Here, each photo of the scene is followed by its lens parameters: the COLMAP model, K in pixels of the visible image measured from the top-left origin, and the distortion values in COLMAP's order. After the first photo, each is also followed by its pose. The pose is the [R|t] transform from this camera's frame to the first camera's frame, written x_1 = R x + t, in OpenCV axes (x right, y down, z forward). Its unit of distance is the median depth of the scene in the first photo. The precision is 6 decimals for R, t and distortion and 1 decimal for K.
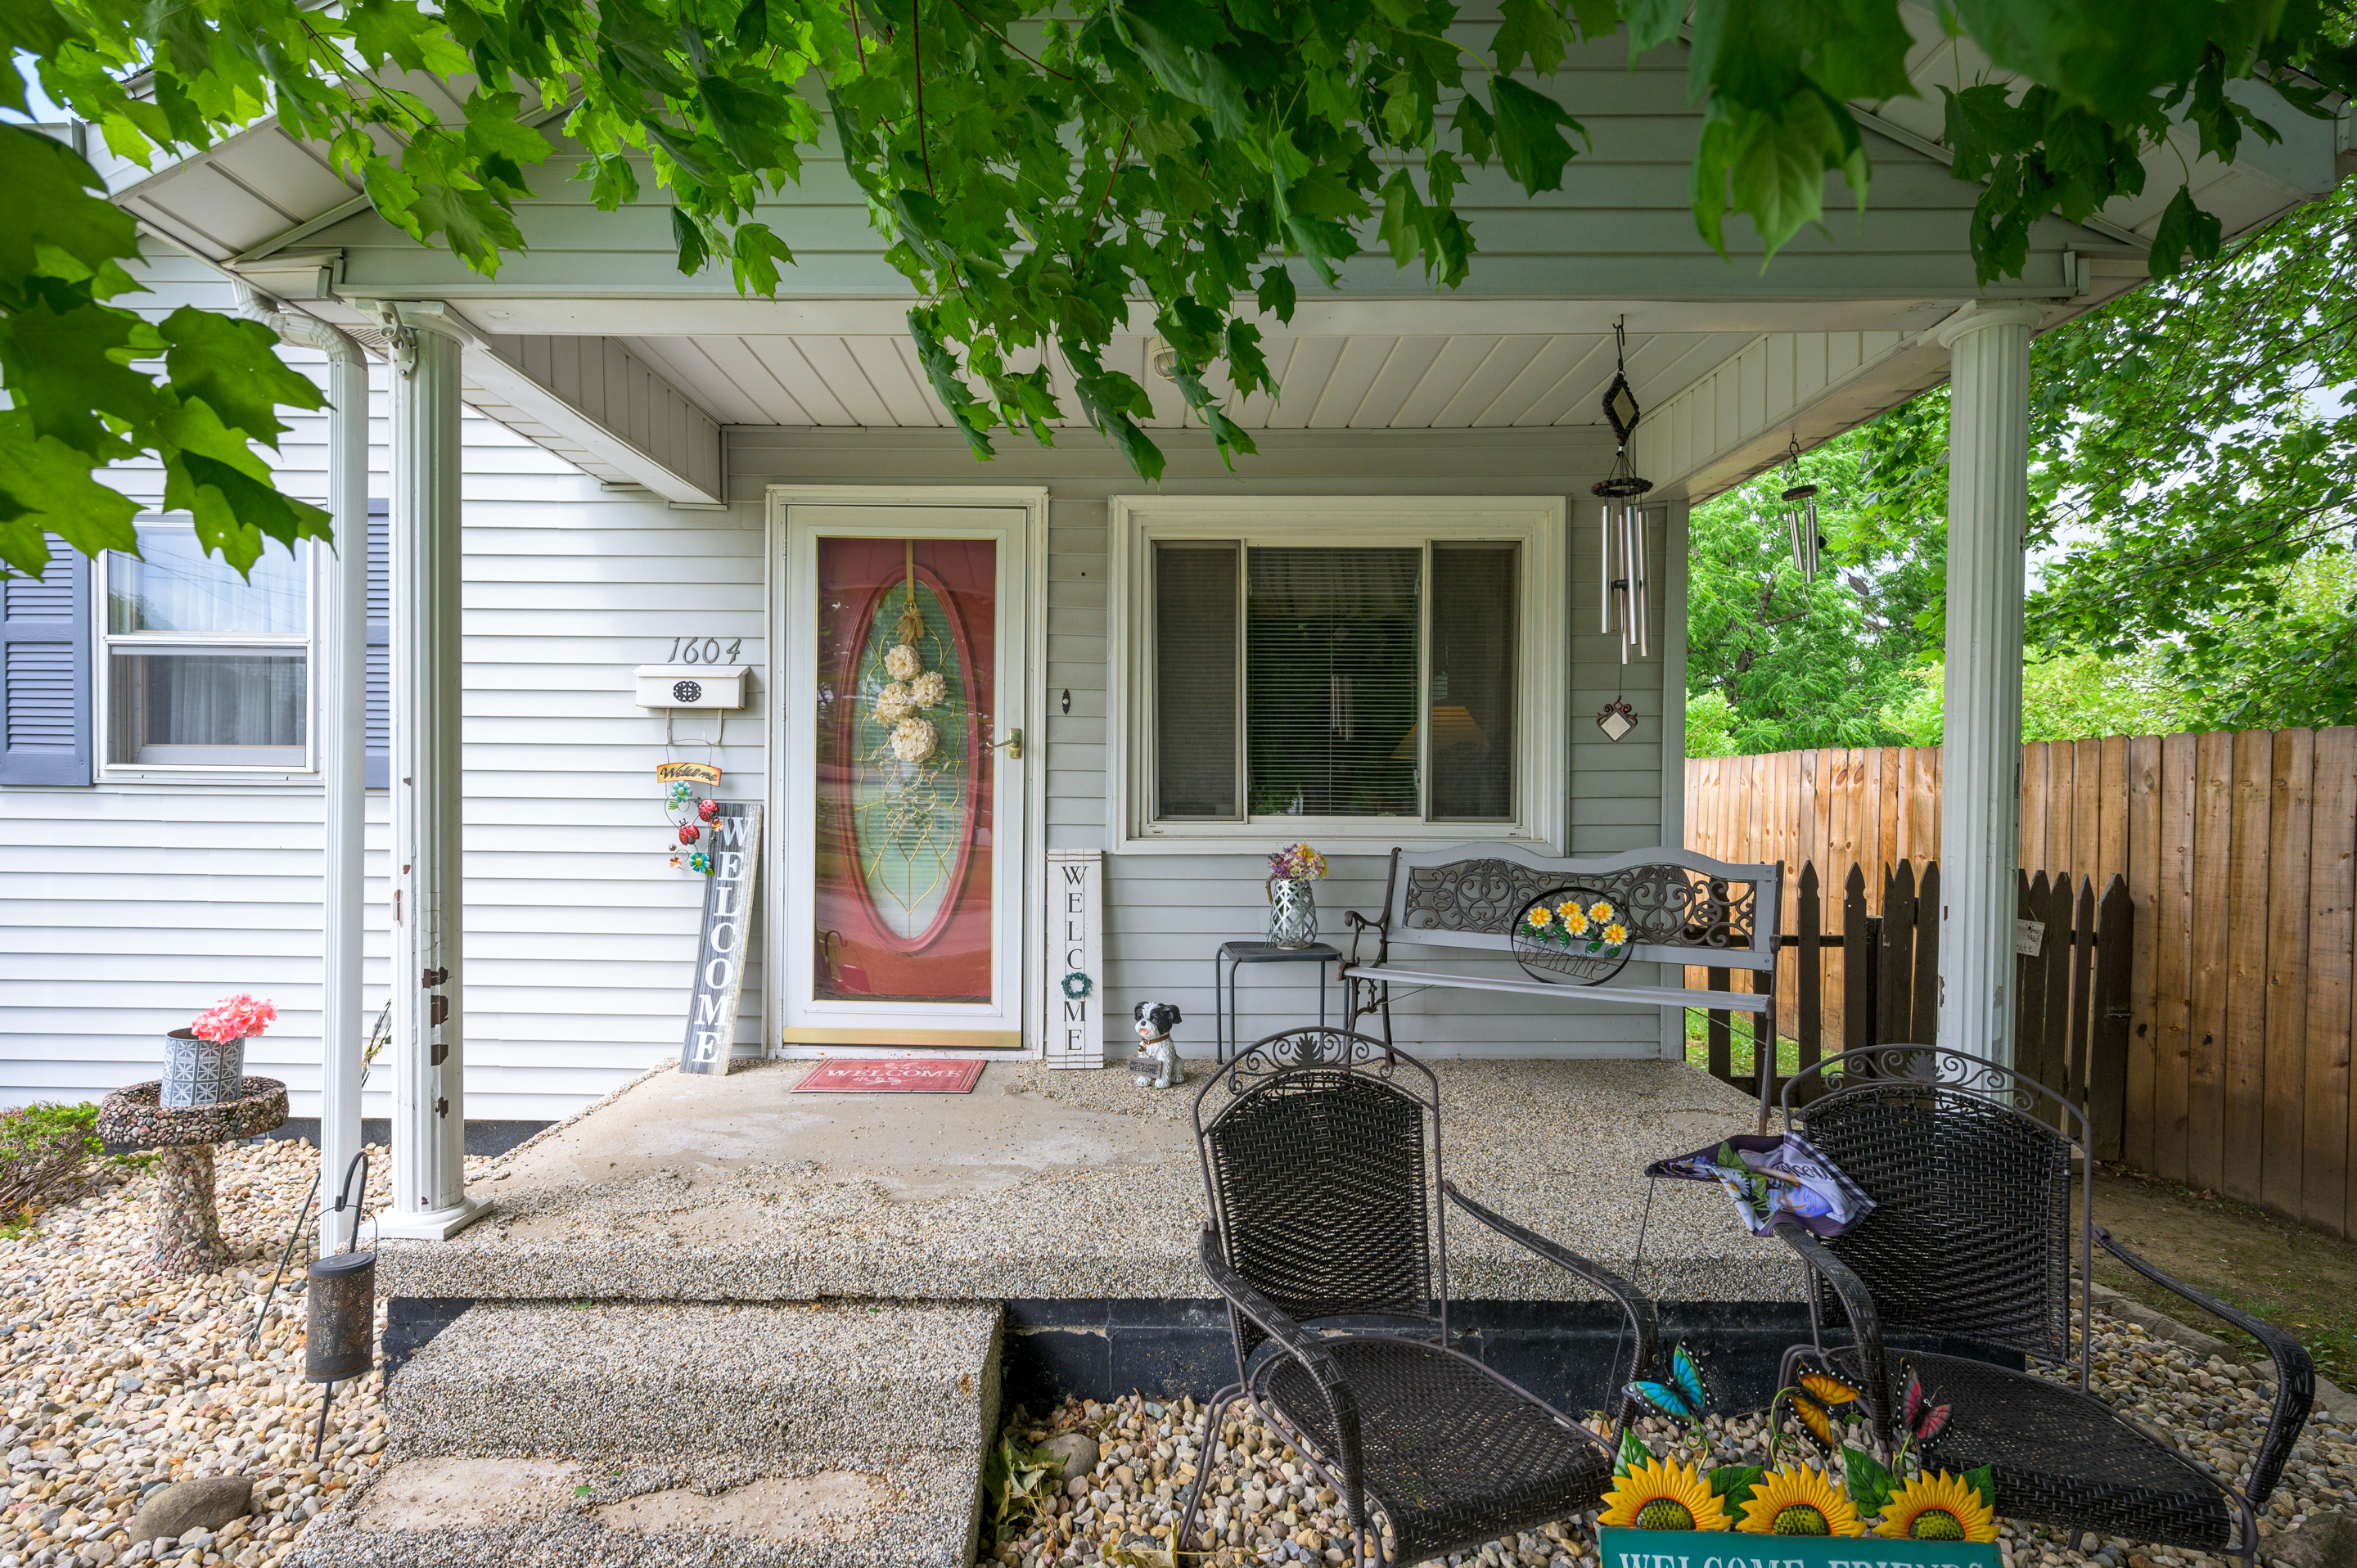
lens RADIAL K [[1163.5, 0, 1120.2], [0, 1163.5, 816.8], [0, 0, 1]] dist [-0.000816, -0.000038]
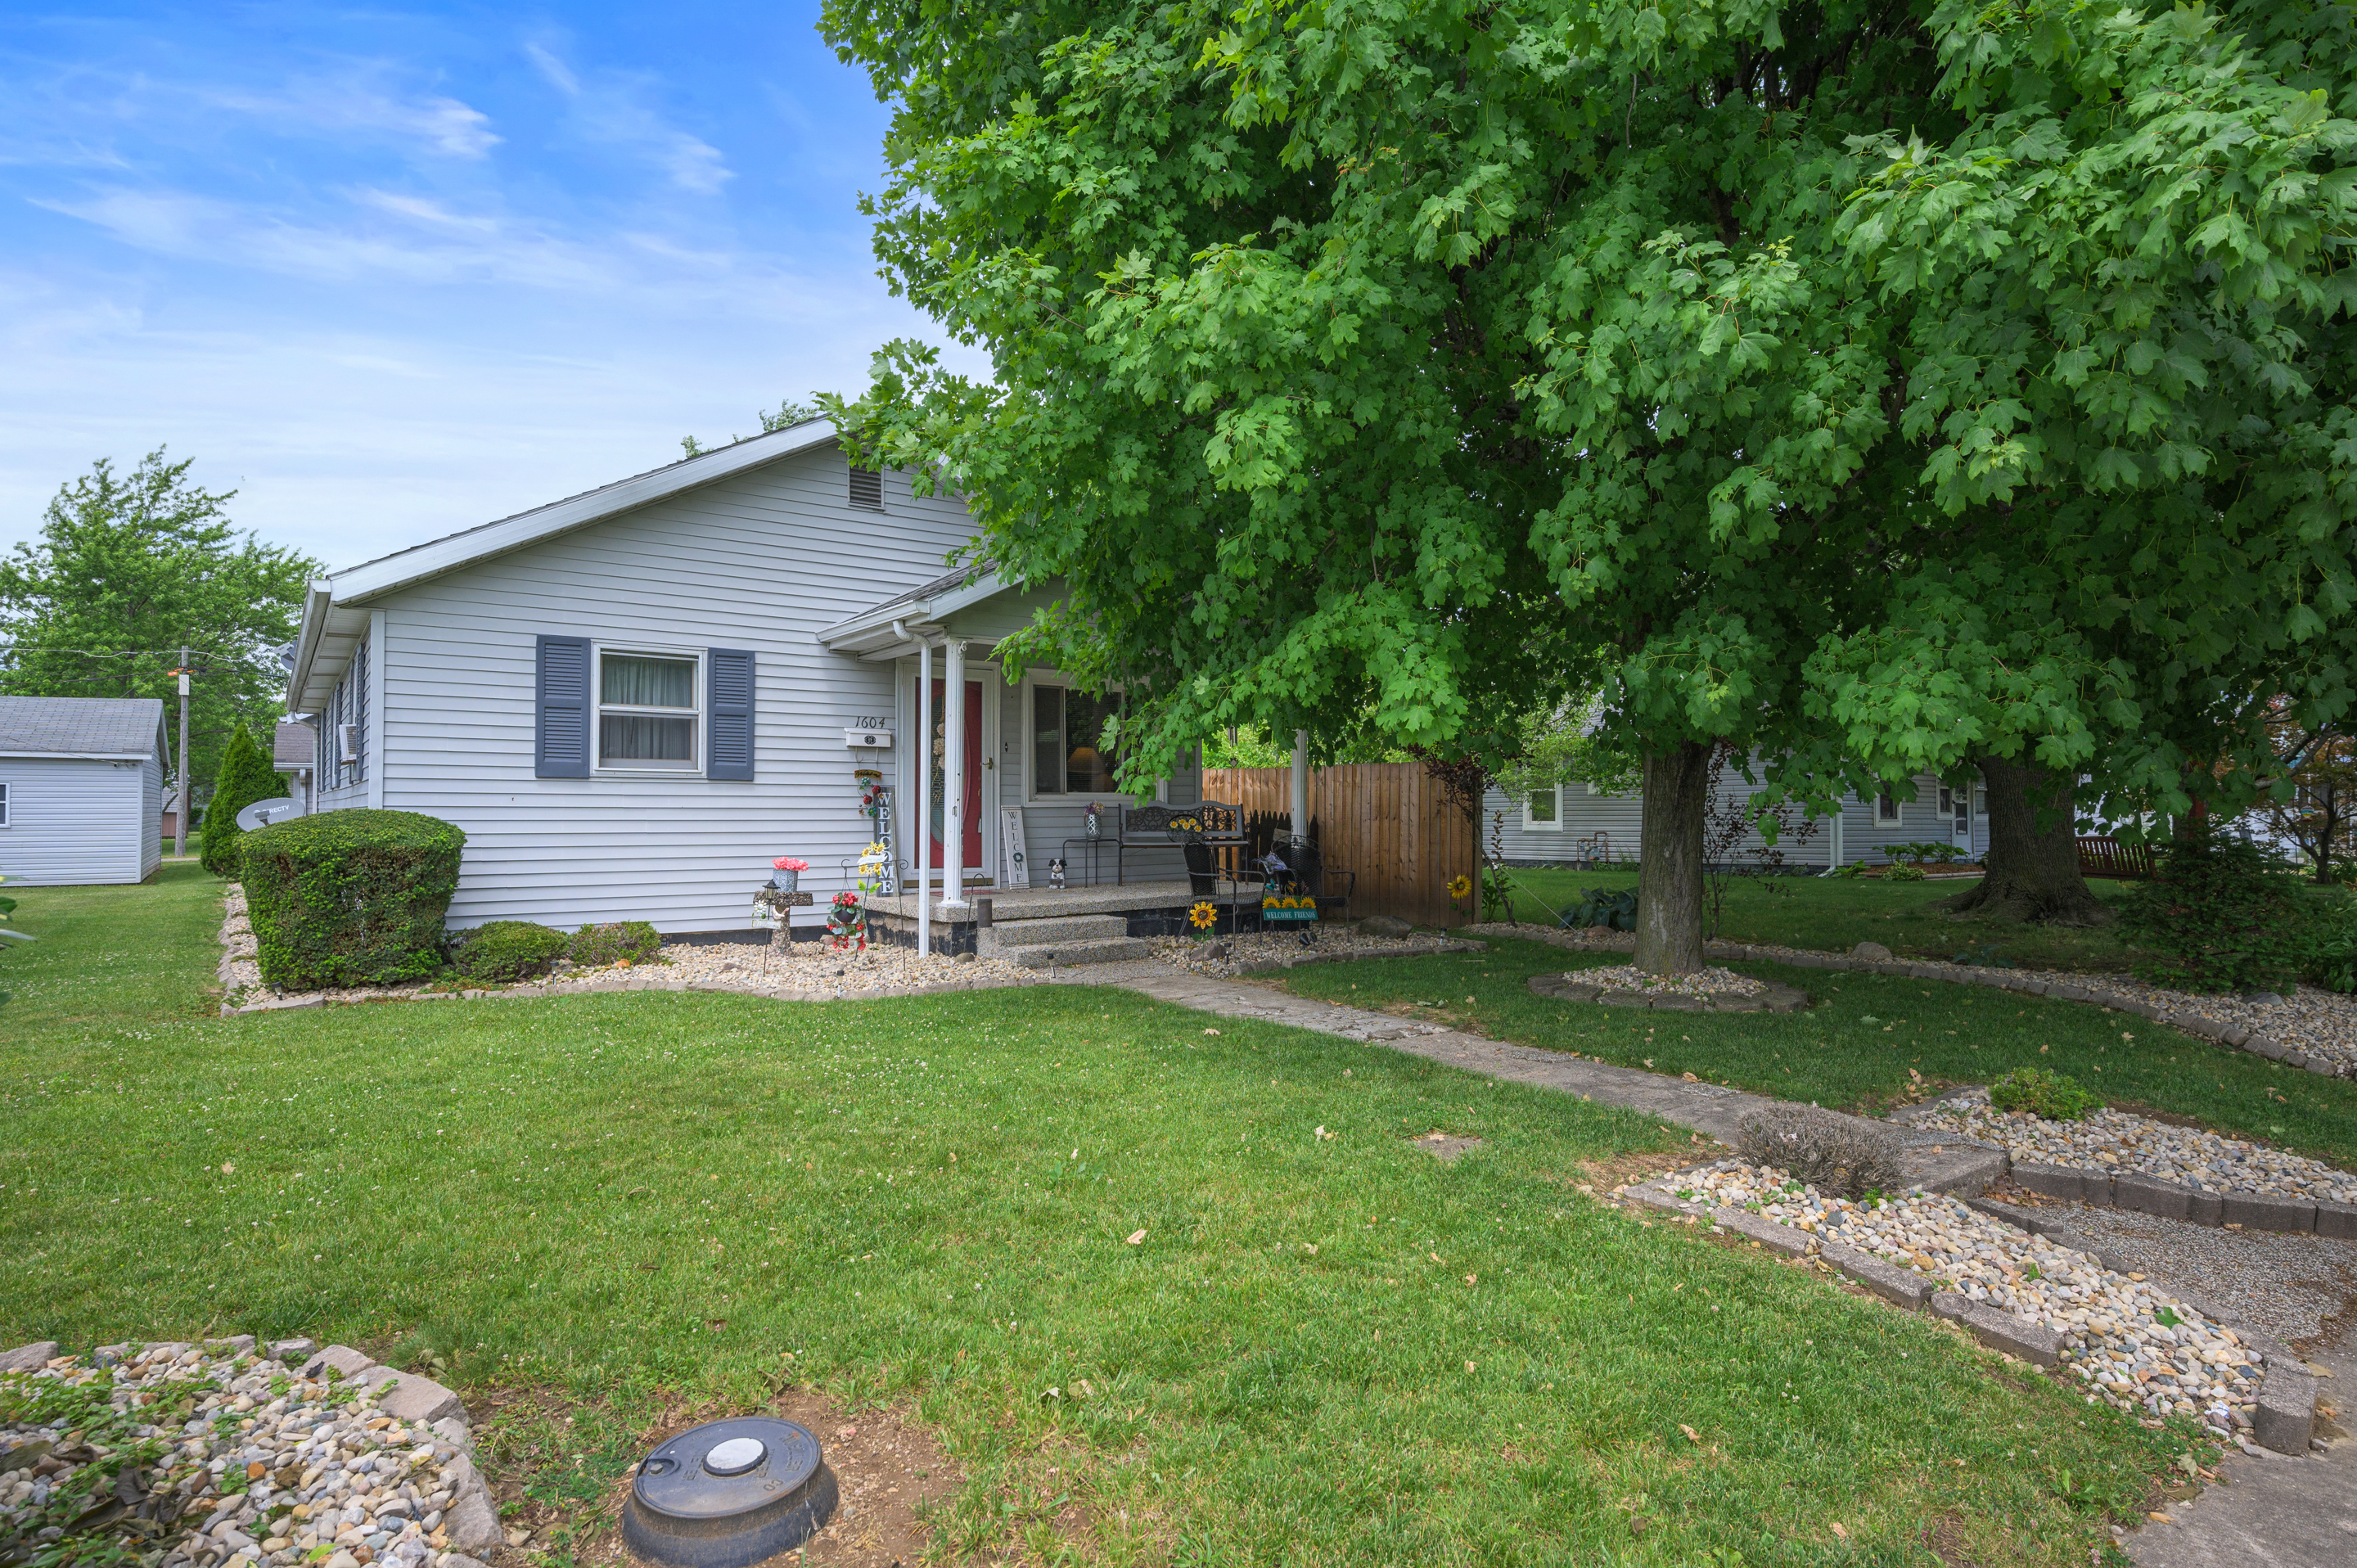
lens RADIAL K [[1290.8, 0, 1178.5], [0, 1290.8, 784.0], [0, 0, 1]] dist [0.000525, 0.000081]
pose [[0.800246, 0.005237, 0.599649, -1.441207], [0.019255, 0.999222, -0.034424, 0.085033], [-0.599362, 0.039094, 0.799523, -1.483663]]
